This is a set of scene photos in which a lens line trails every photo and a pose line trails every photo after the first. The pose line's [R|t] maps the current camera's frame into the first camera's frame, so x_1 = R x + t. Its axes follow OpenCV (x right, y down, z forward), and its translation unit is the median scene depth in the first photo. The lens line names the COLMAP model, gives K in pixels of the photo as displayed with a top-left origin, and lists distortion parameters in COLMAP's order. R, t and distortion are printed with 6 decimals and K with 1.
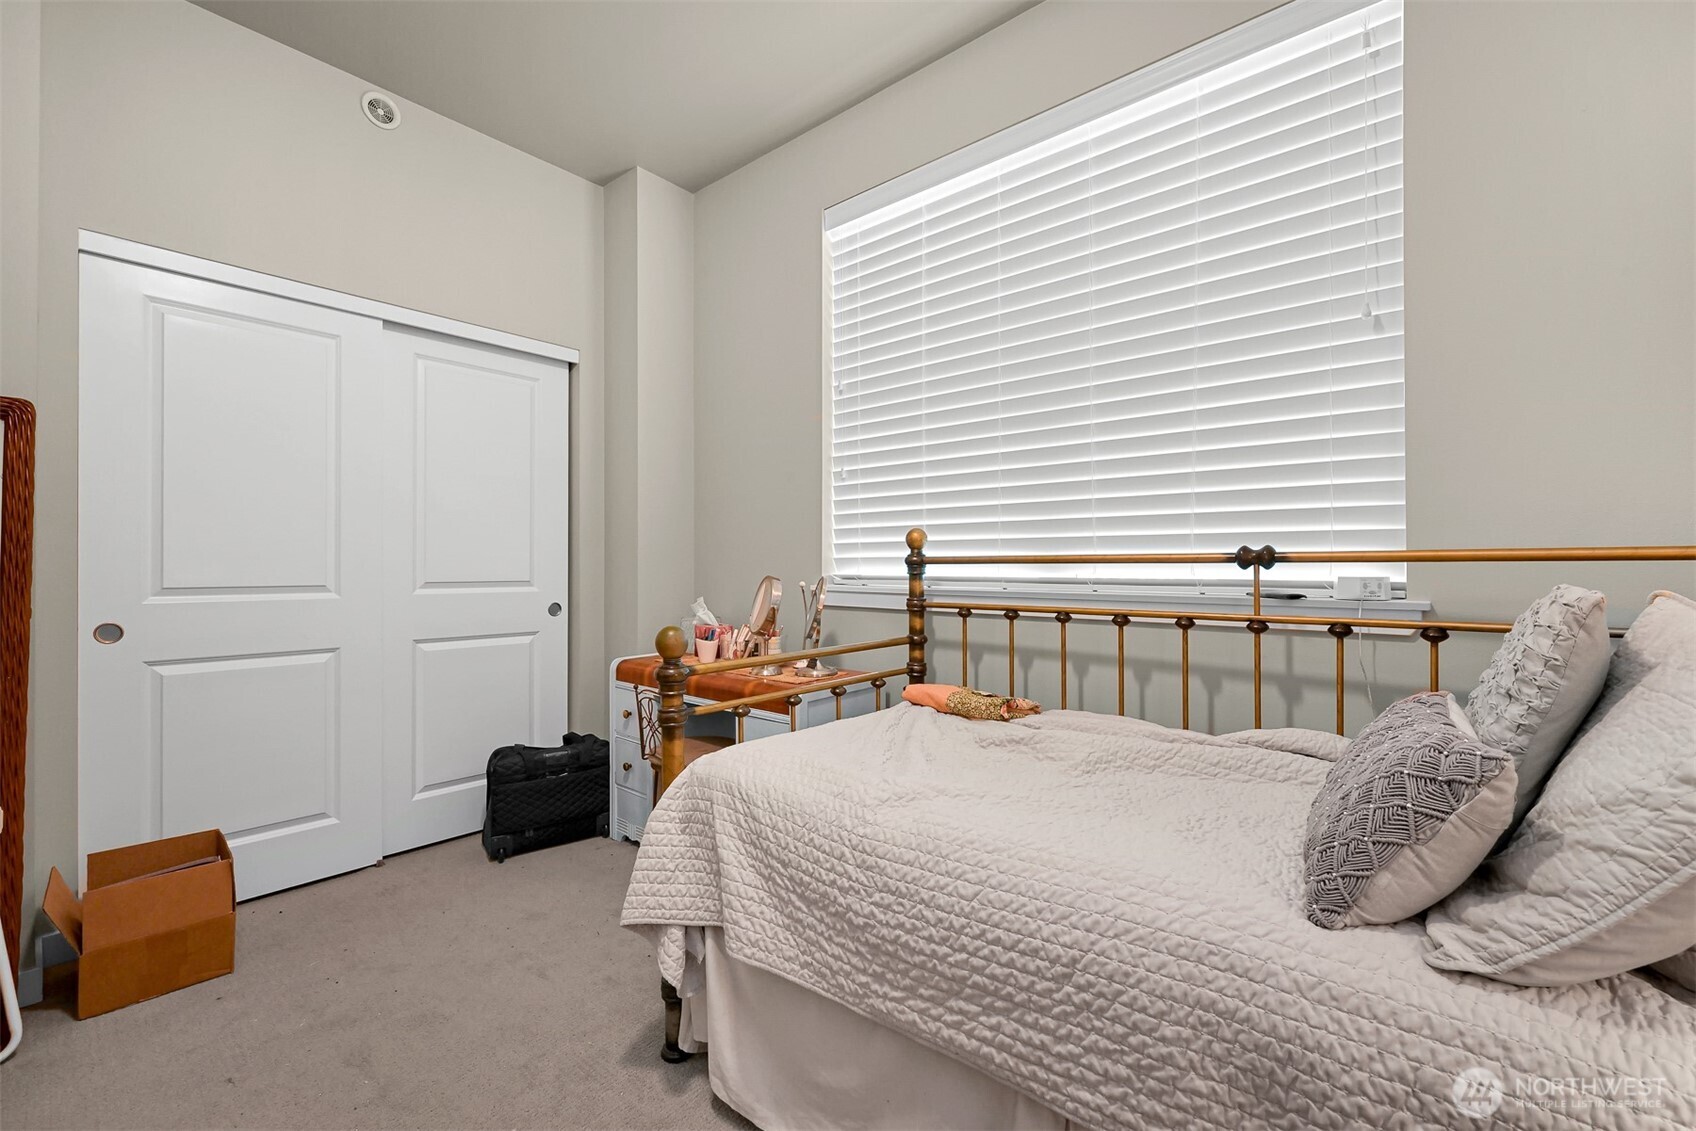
lens RADIAL K [[680.5, 0, 851.9], [0, 680.5, 585.9], [0, 0, 1]] dist [0.000303, 0.000030]
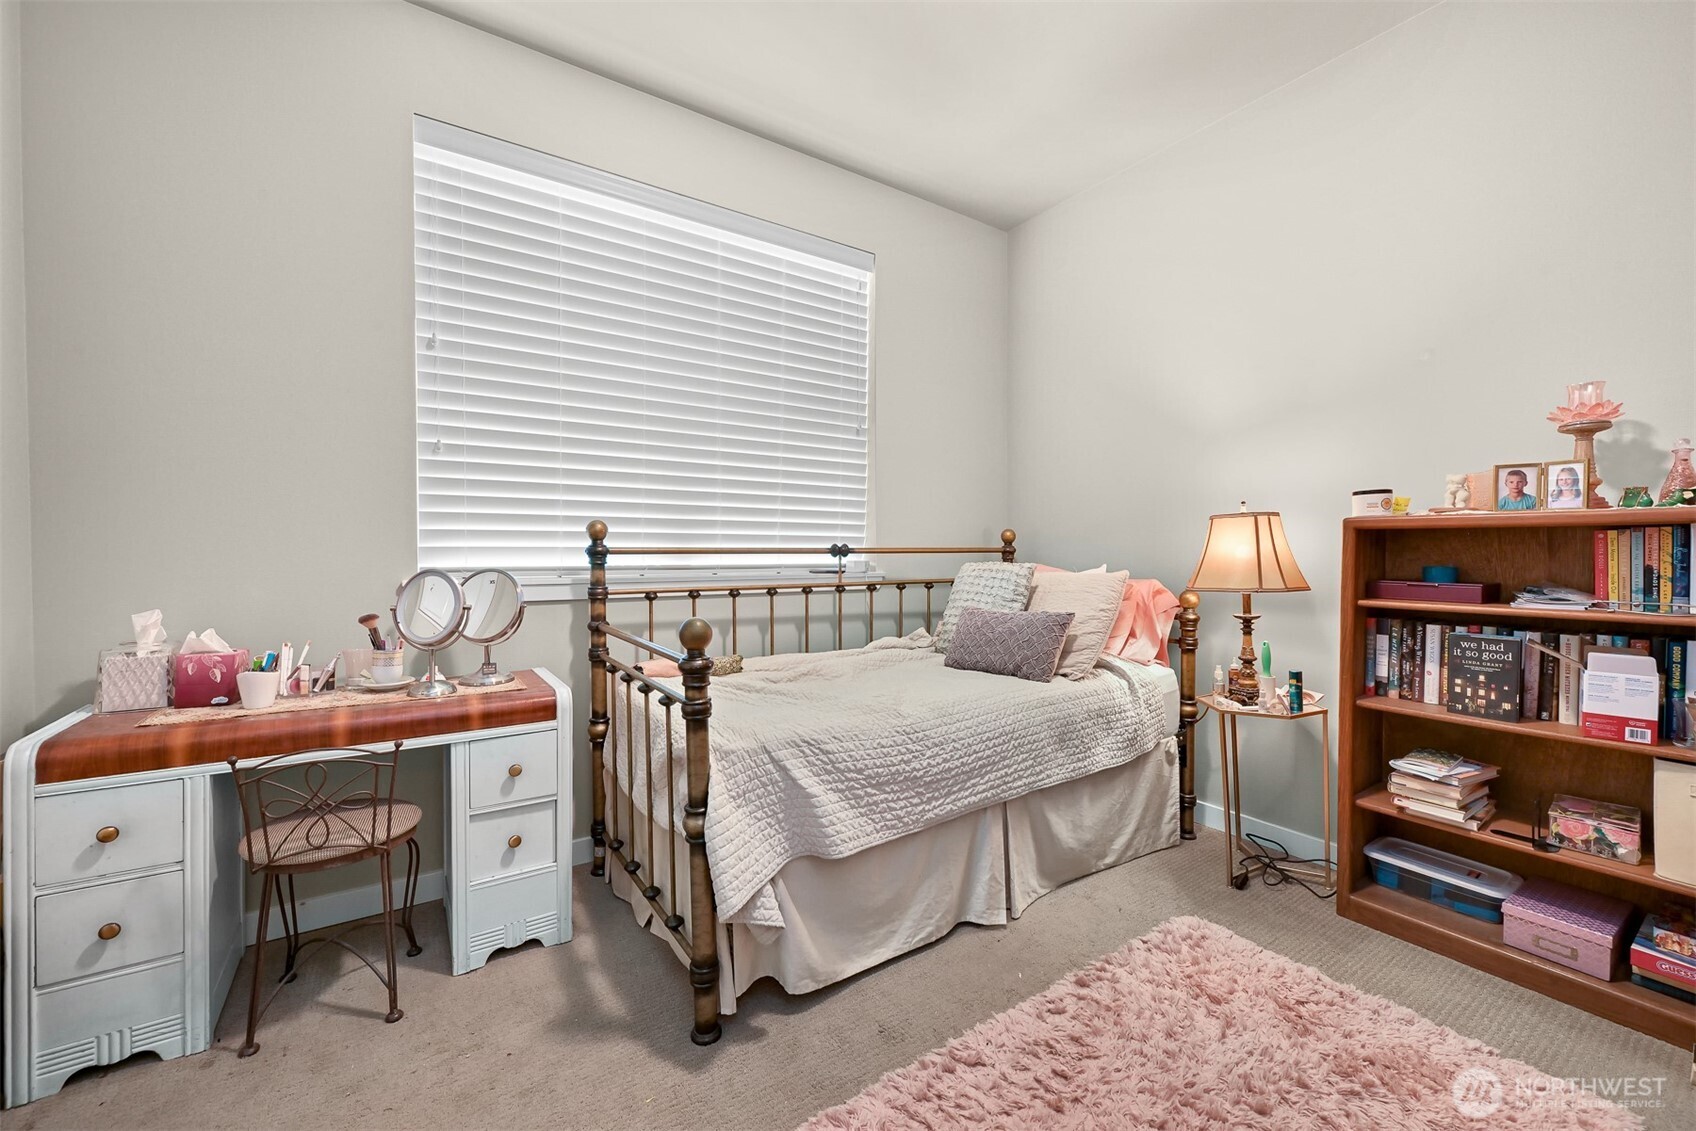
lens RADIAL K [[684.7, 0, 853.1], [0, 684.7, 548.8], [0, 0, 1]] dist [-0.000234, 0.000798]
pose [[0.288832, -0.001384, 0.957379, -1.114898], [0.022950, 0.999722, -0.005478, -0.035723], [-0.957105, 0.023554, 0.288784, 0.447988]]
